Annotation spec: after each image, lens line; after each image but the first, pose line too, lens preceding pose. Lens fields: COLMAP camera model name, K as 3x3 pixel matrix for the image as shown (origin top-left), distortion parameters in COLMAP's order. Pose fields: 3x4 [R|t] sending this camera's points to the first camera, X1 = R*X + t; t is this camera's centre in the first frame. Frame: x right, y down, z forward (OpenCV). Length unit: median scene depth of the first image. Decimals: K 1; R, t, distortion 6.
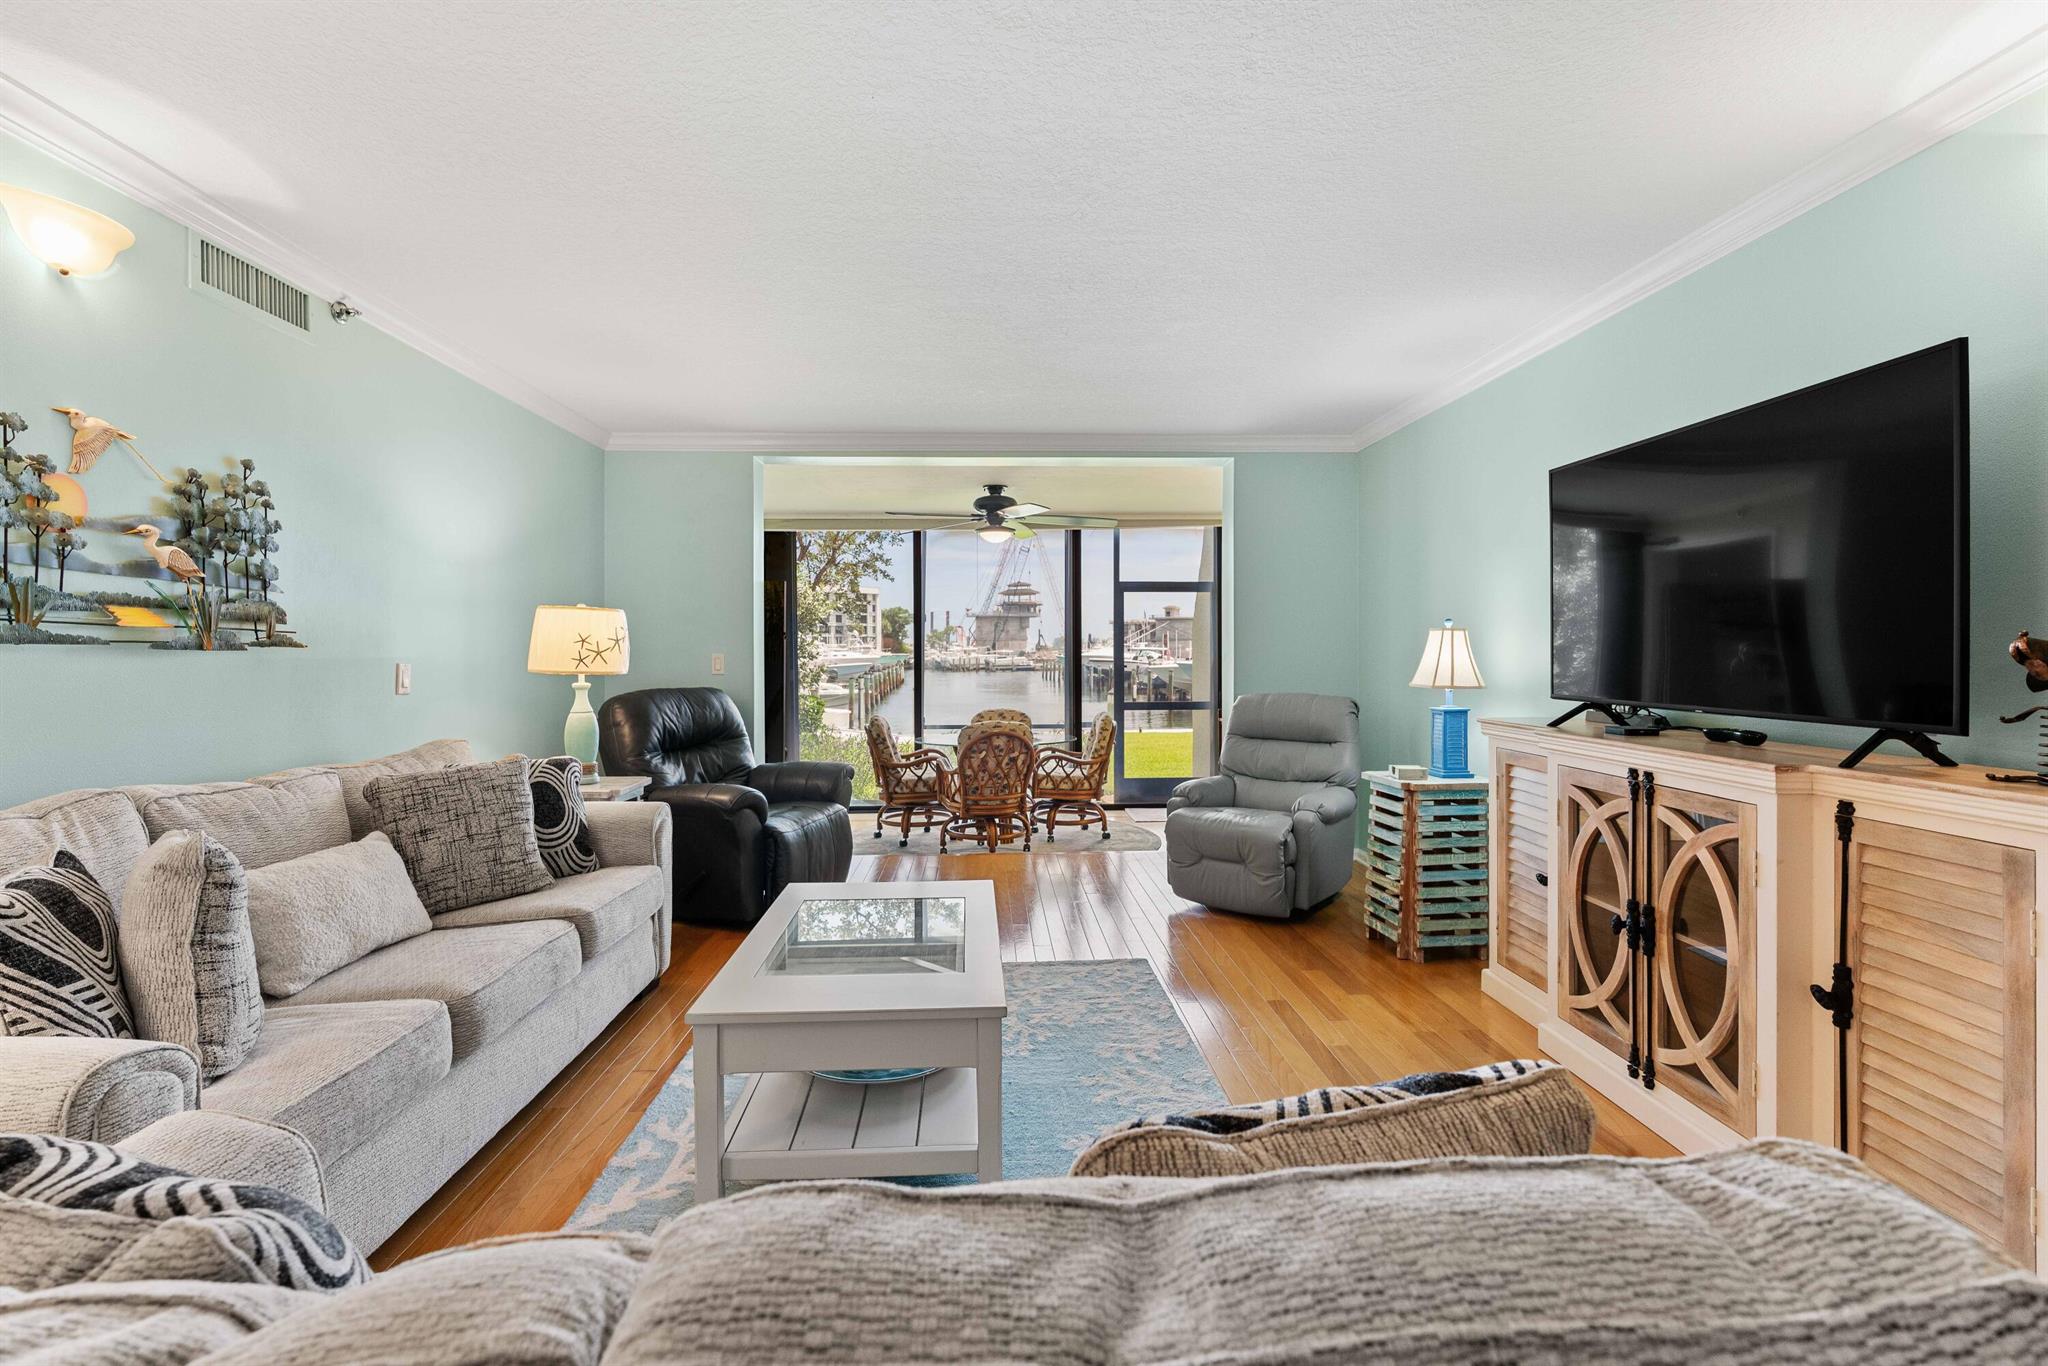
lens RADIAL K [[924.3, 0, 1023.3], [0, 924.3, 656.4], [0, 0, 1]] dist [-0.013153, 0.004389]
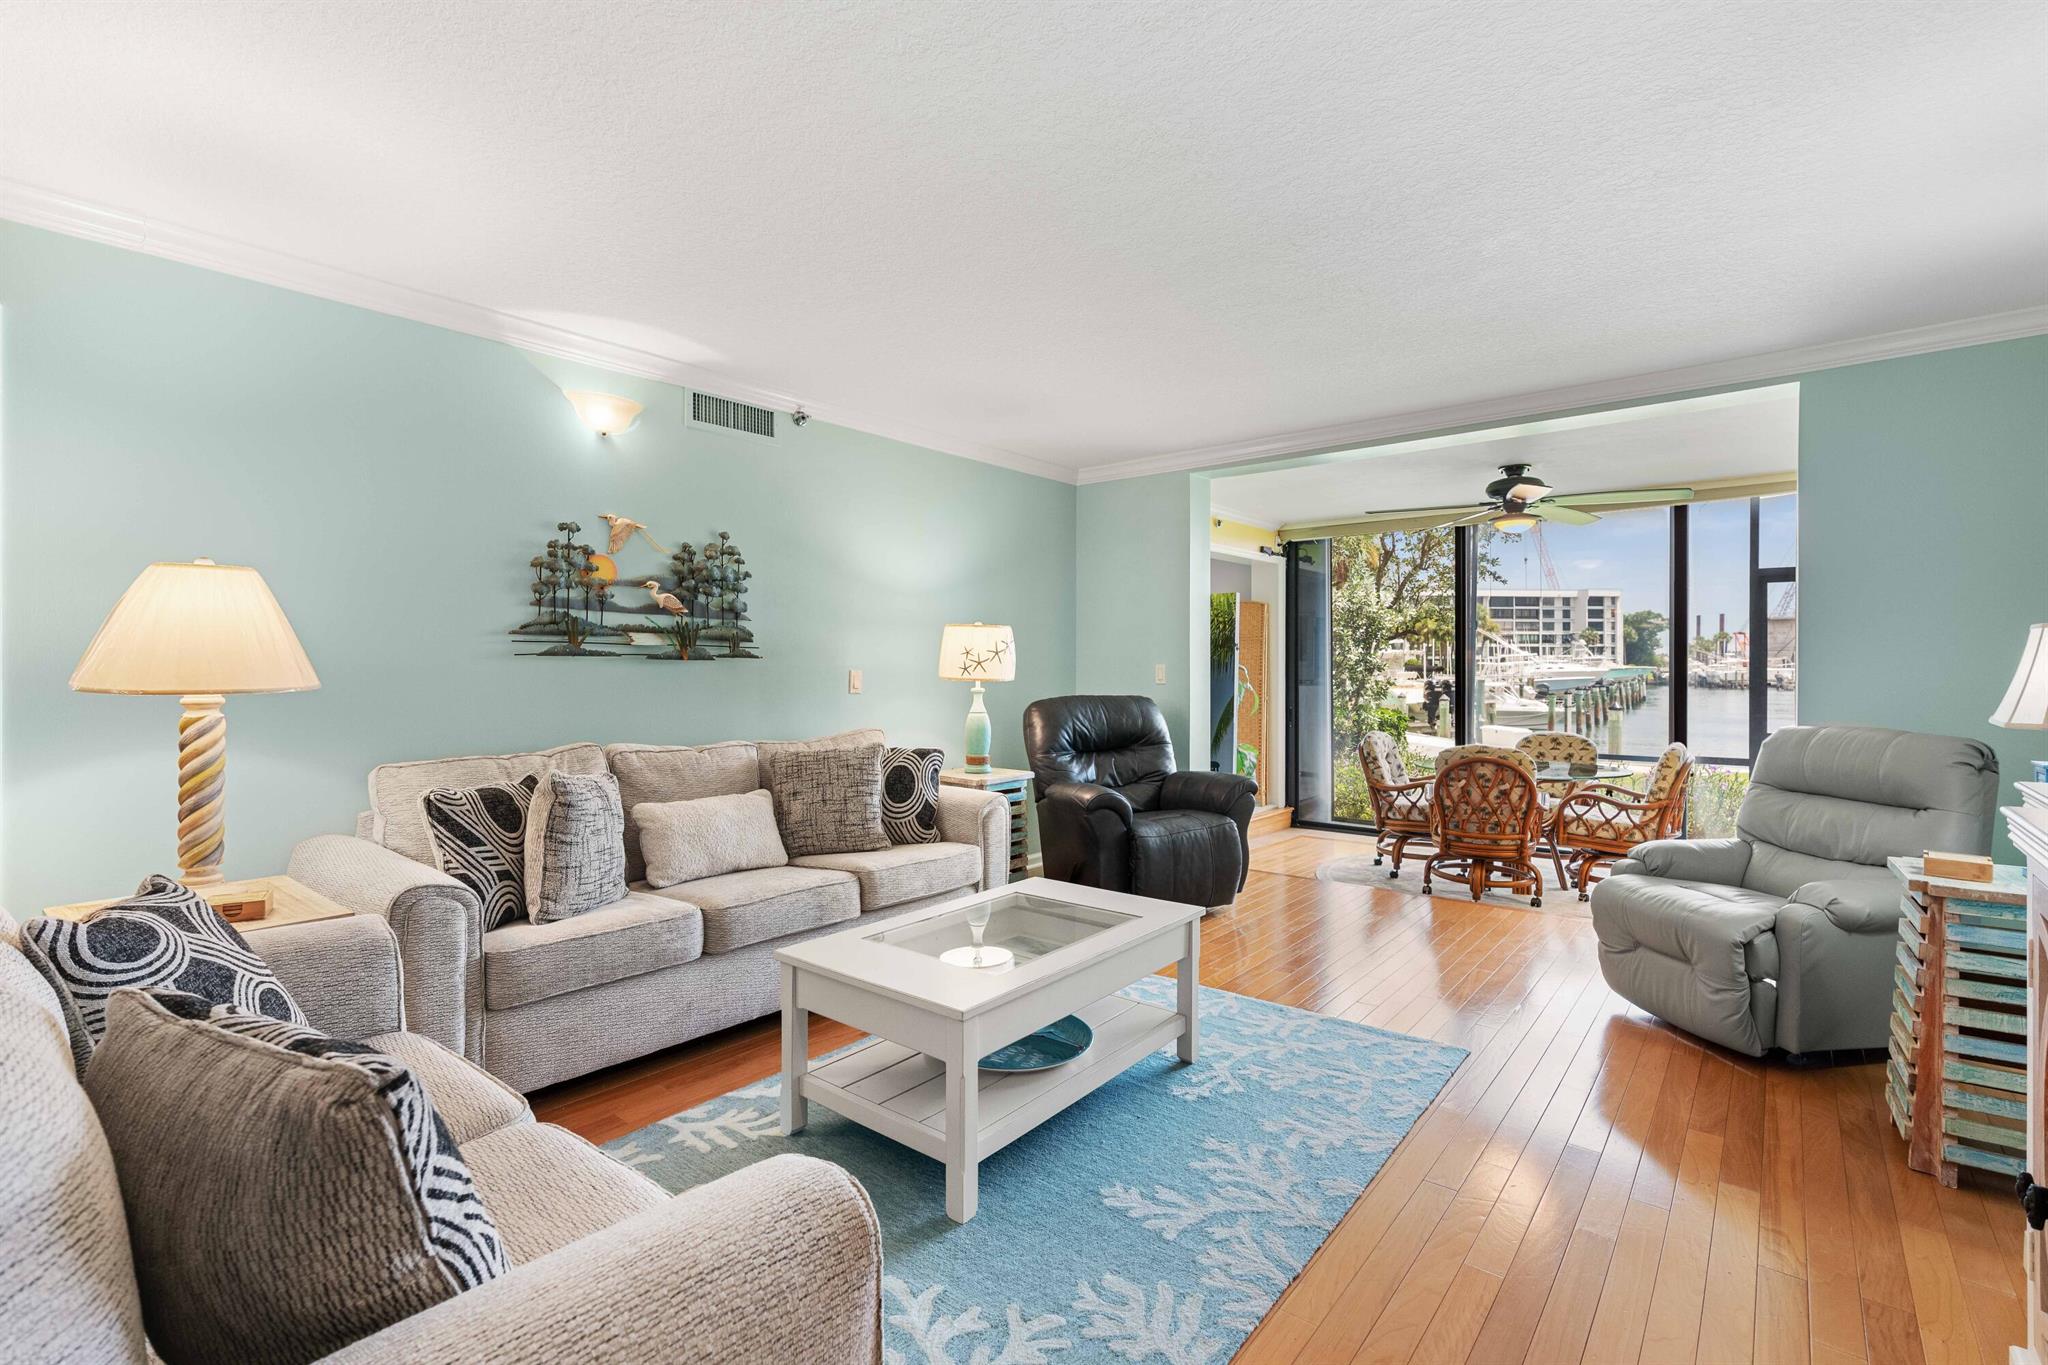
lens RADIAL K [[923.0, 0, 1021.3], [0, 923.0, 672.5], [0, 0, 1]] dist [-0.016681, 0.008031]
pose [[0.739652, 0.009116, -0.672928, 0.370401], [-0.005955, 0.999958, 0.007002, -0.000013], [0.672963, -0.001172, 0.739675, 0.155311]]
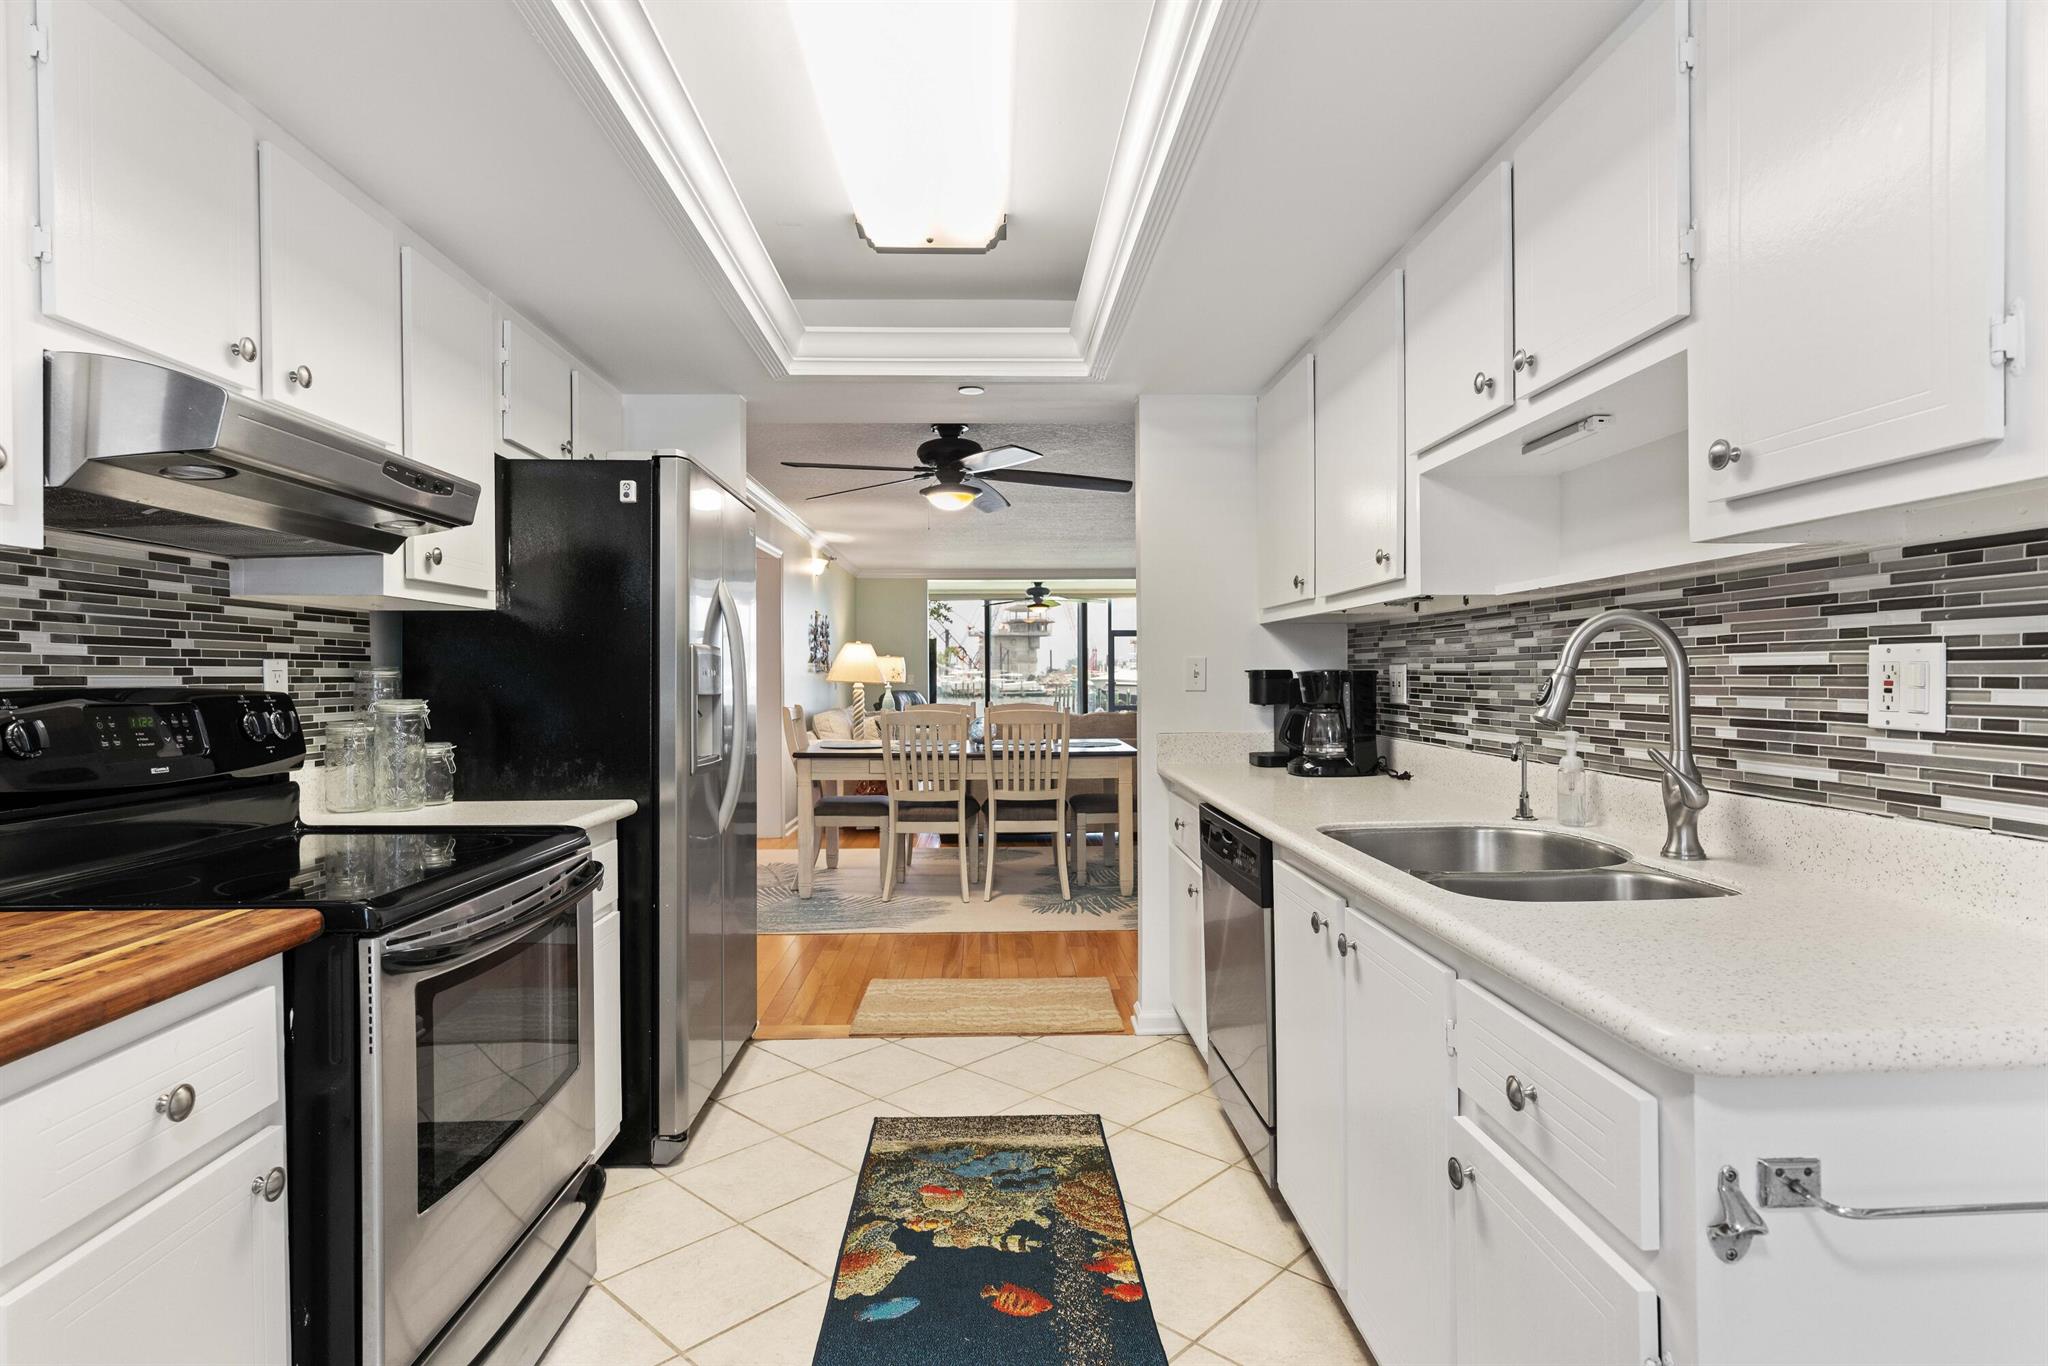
lens RADIAL K [[1075.8, 0, 1015.4], [0, 1075.8, 687.5], [0, 0, 1]] dist [-0.003511, 0.000597]
pose [[0.999881, -0.002805, -0.015154, -0.080586], [0.002897, 0.999978, 0.006050, 0.015003], [0.015137, -0.006093, 0.999867, -2.010509]]
